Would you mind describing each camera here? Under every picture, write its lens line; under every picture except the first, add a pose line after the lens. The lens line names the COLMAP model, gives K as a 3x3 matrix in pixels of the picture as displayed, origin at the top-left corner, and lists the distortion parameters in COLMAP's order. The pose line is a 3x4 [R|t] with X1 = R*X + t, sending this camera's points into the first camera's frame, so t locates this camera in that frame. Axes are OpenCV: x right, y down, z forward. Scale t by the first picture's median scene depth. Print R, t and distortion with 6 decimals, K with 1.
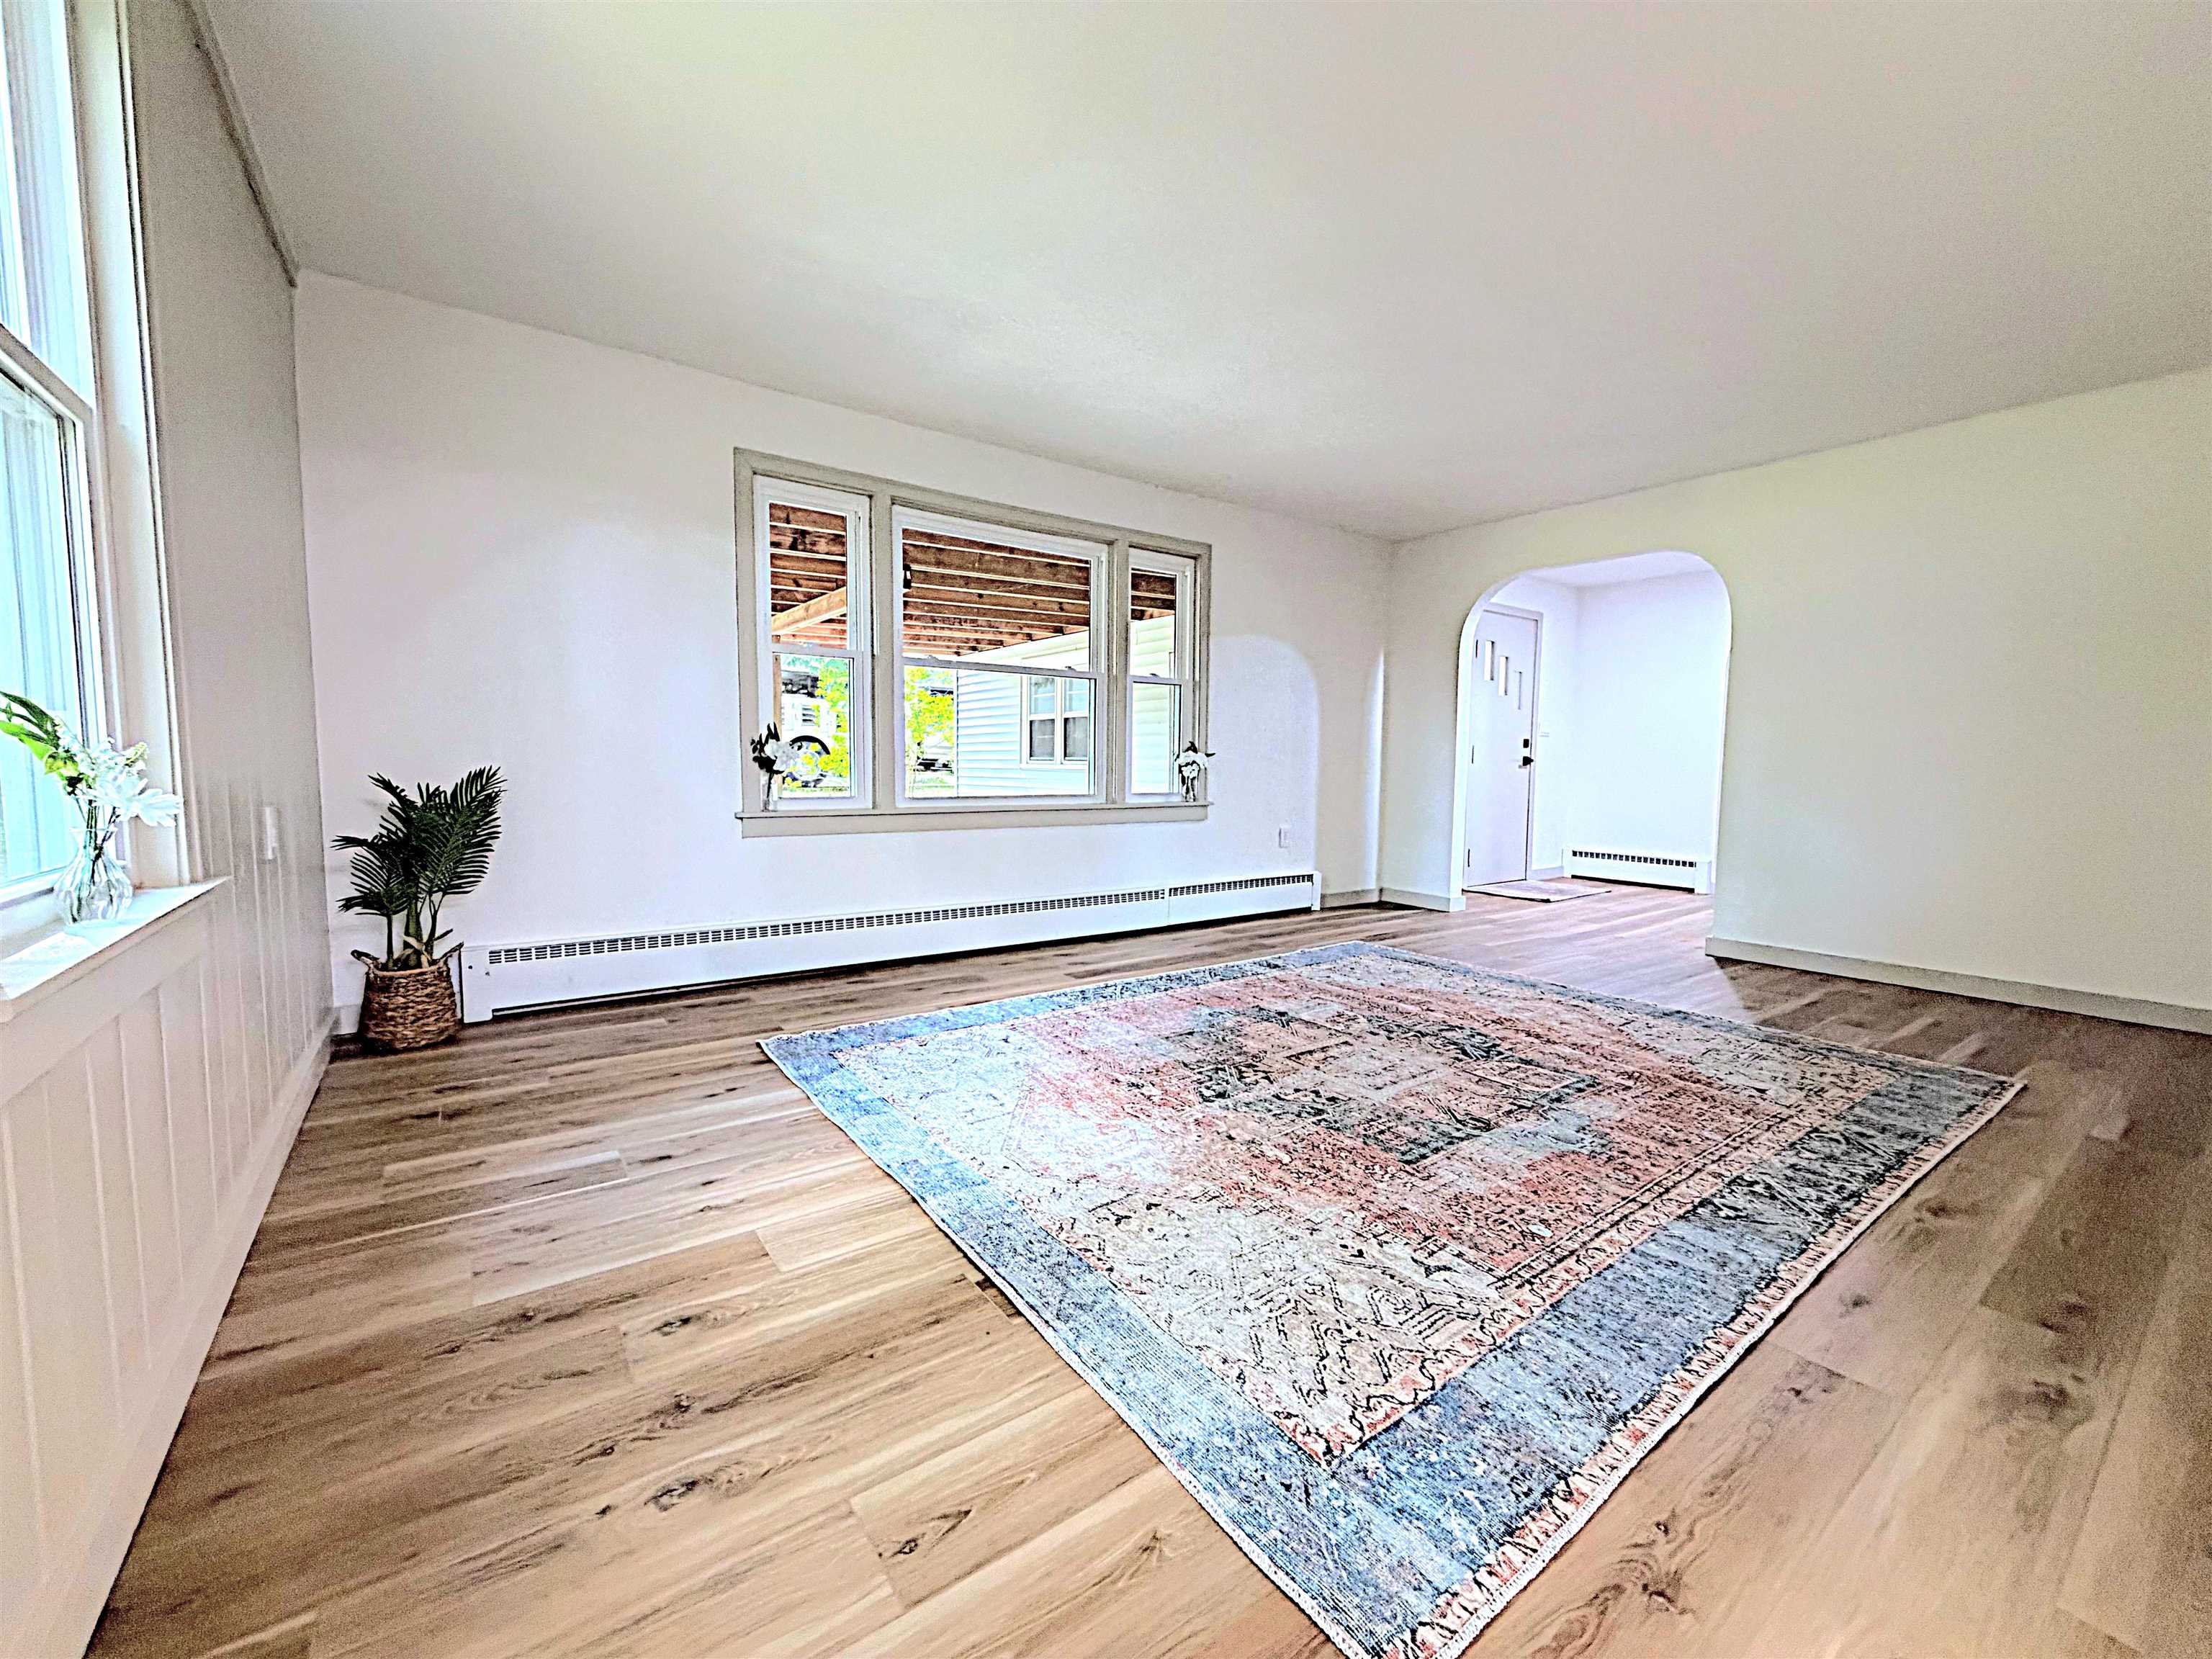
lens RADIAL K [[879.4, 0, 1099.9], [0, 879.4, 831.3], [0, 0, 1]] dist [0.001540, -0.000386]
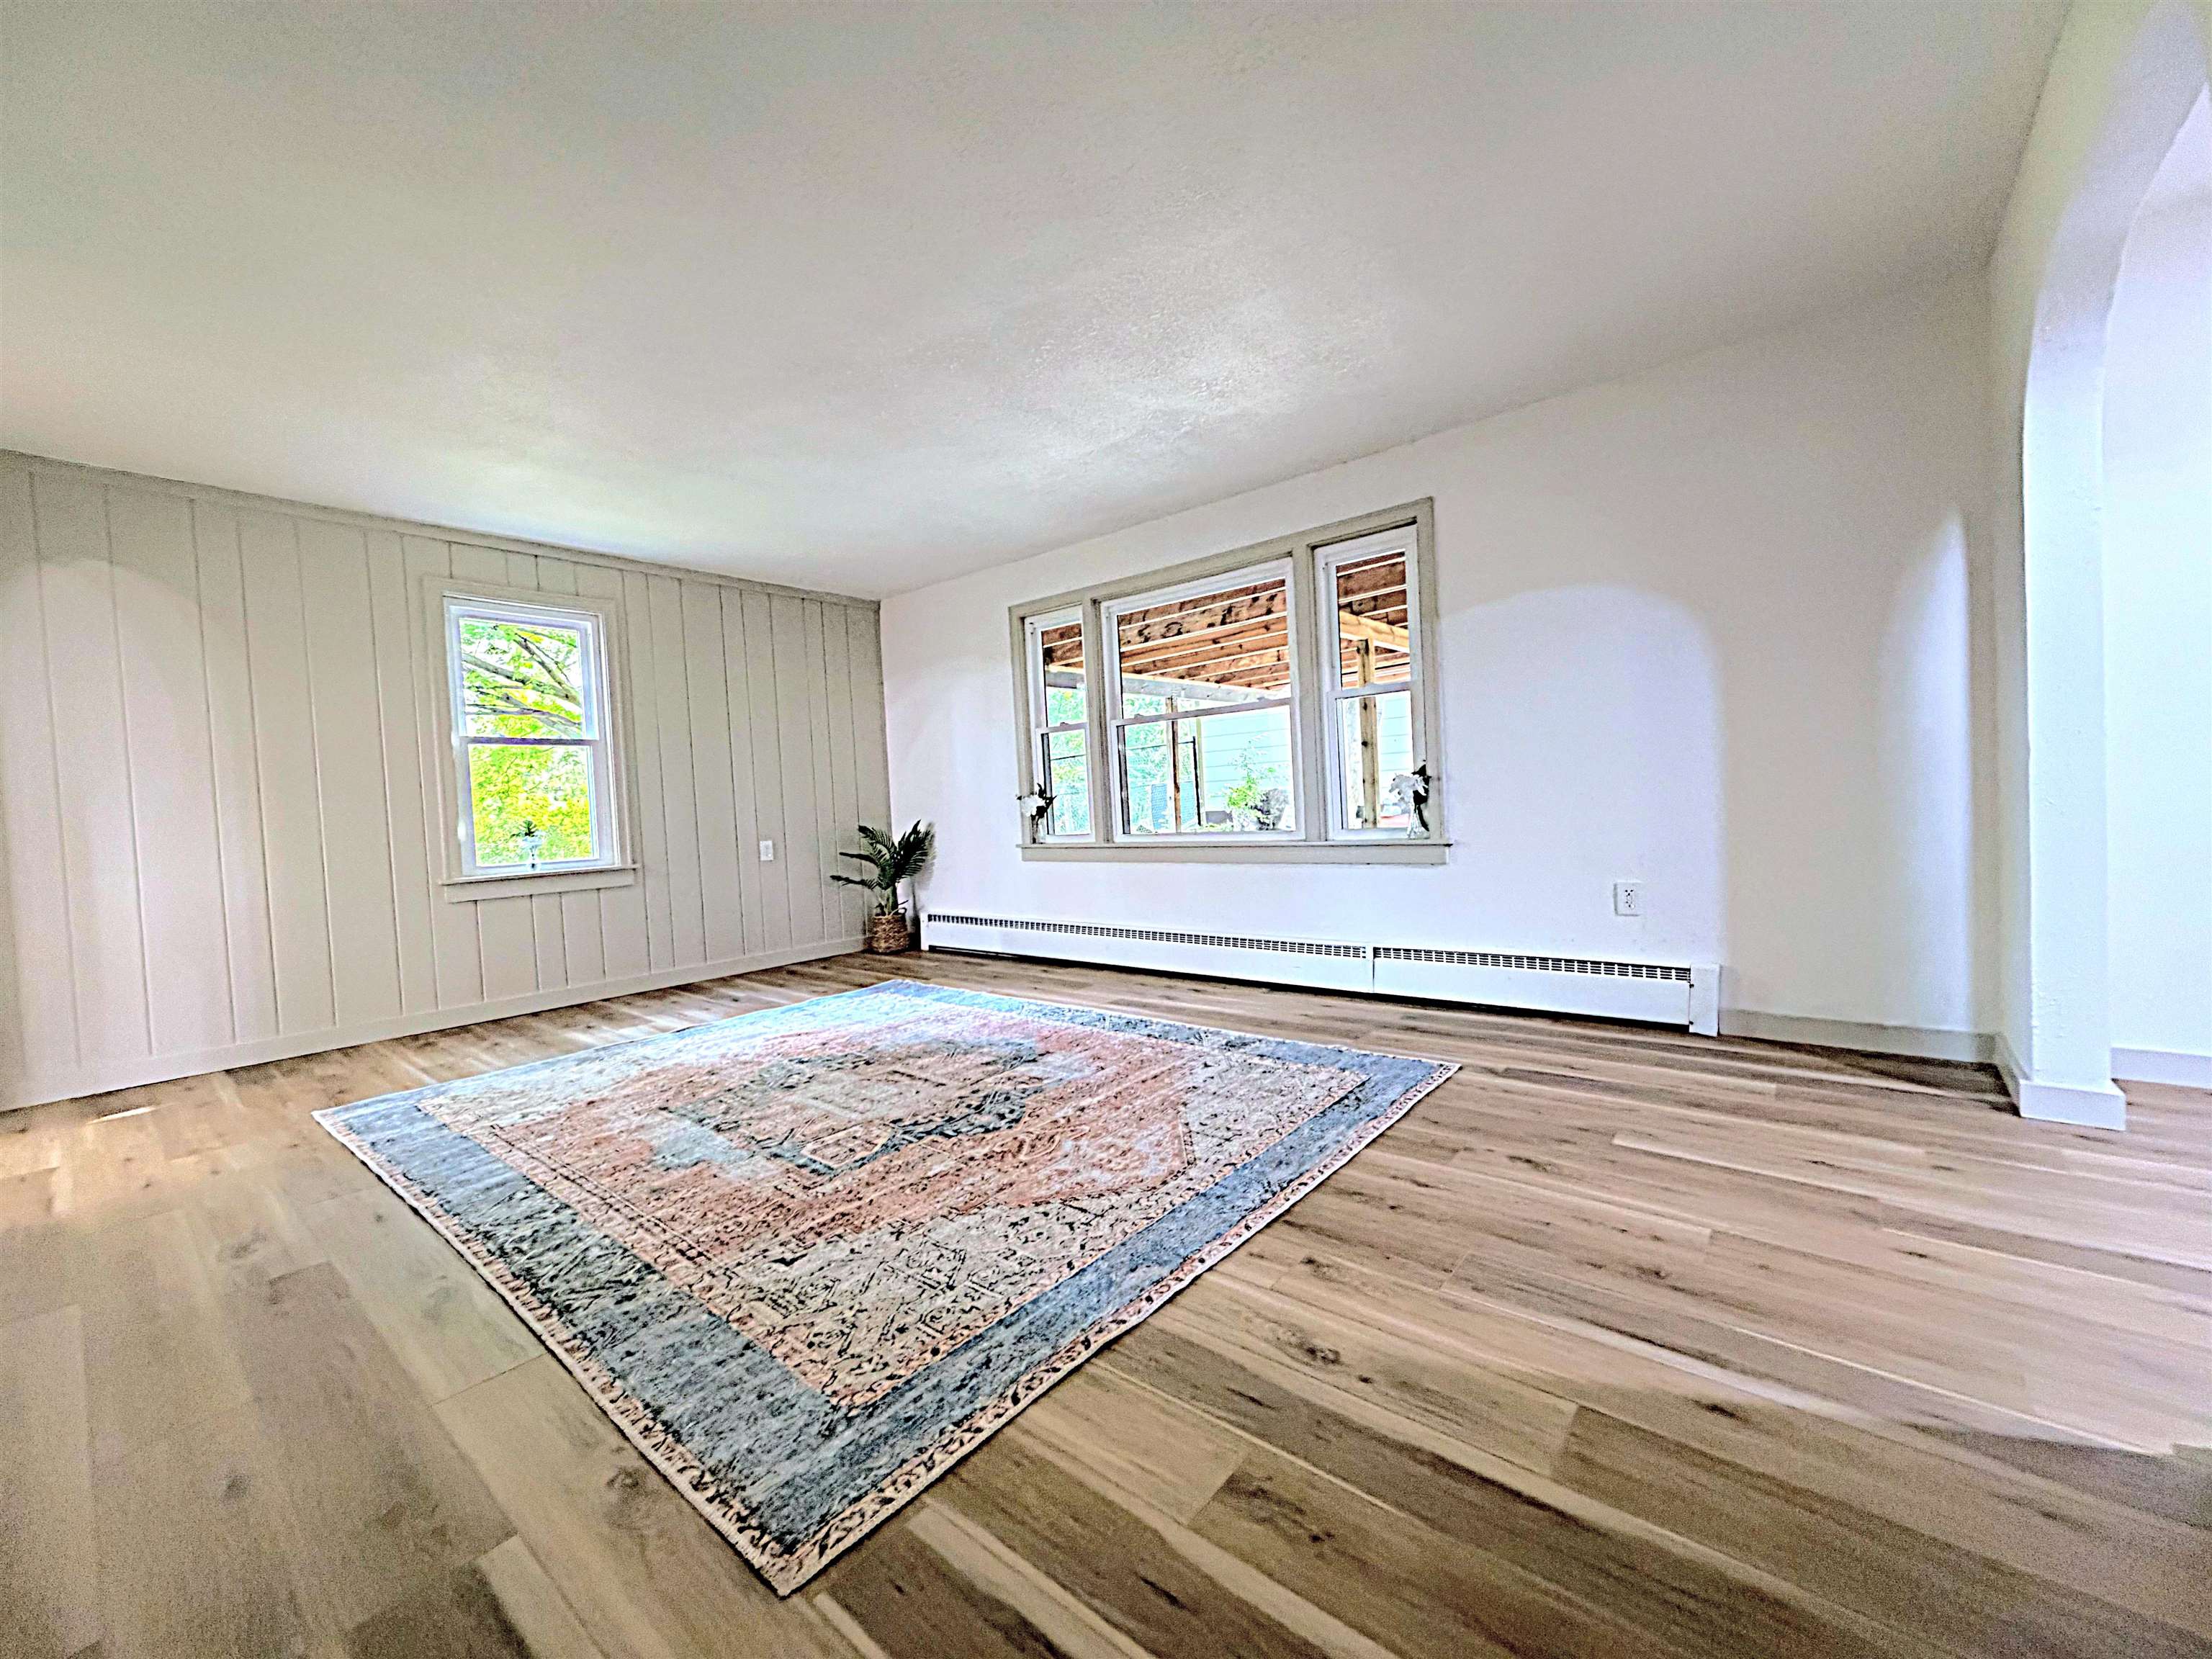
lens RADIAL K [[879.4, 0, 1098.8], [0, 879.4, 830.3], [0, 0, 1]] dist [0.001540, -0.000386]
pose [[0.244078, 0.005814, -0.969738, 1.365102], [-0.023071, 0.999734, 0.000188, -0.061645], [0.969481, 0.022327, 0.244147, 0.957145]]
